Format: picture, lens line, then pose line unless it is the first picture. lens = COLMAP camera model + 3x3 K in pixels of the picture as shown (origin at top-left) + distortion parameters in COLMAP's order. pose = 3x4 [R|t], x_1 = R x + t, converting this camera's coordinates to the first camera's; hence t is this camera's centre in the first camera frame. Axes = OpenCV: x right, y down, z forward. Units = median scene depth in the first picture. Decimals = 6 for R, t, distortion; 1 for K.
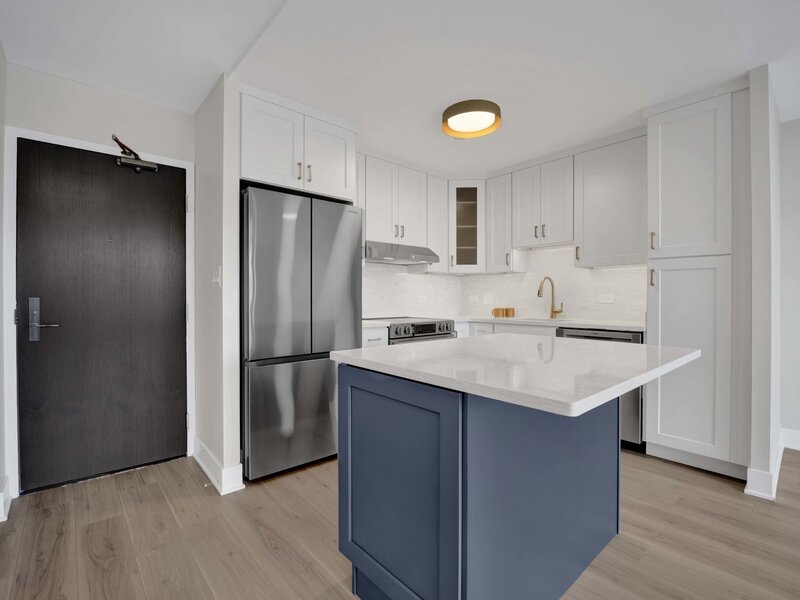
lens RADIAL K [[375.5, 0, 402.7], [0, 375.5, 297.4], [0, 0, 1]] dist [-0.017839, 0.000007]
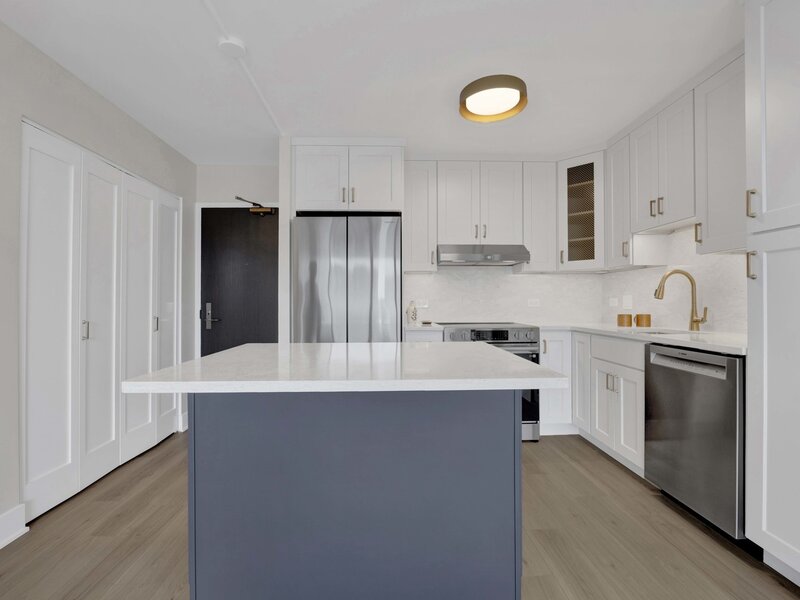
lens RADIAL K [[384.0, 0, 401.8], [0, 384.0, 301.8], [0, 0, 1]] dist [-0.026334, 0.000602]
pose [[0.771445, -0.005510, -0.636273, 0.434268], [0.005665, 0.999982, -0.001791, 0.001912], [0.636271, -0.002222, 0.771462, 0.127727]]
